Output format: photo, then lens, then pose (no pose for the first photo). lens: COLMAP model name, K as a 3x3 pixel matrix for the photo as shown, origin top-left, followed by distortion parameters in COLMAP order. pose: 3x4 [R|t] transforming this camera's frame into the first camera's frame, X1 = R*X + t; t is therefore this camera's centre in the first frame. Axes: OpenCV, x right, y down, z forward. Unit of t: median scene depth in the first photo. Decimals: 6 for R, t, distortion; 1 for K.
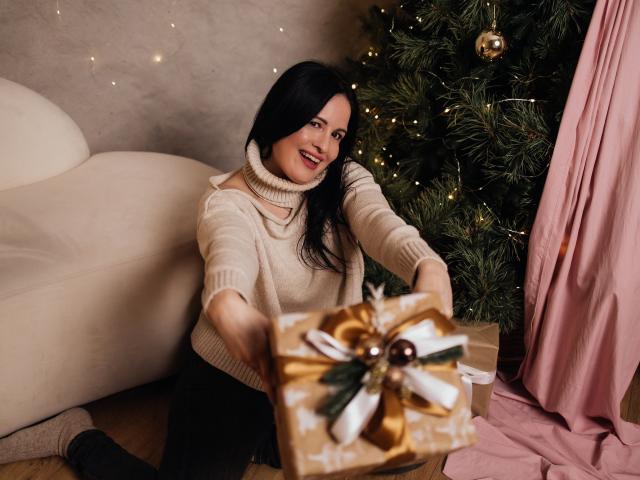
lens RADIAL K [[699.3, 0, 320.0], [0, 699.3, 240.0], [0, 0, 1]] dist [-0.000279, -0.029894]
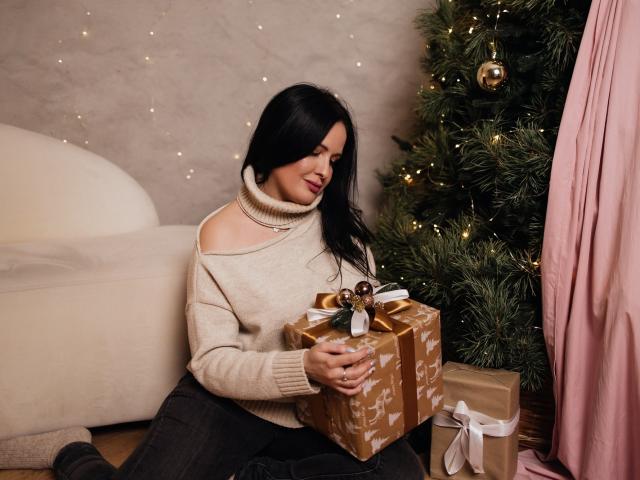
lens RADIAL K [[699.3, 0, 320.0], [0, 699.3, 240.0], [0, 0, 1]] dist [-0.000279, -0.029894]
pose [[0.970139, 0.013786, -0.242157, 0.241922], [-0.087198, 0.951458, -0.295169, 0.265933], [0.226333, 0.307471, 0.924248, 0.066213]]
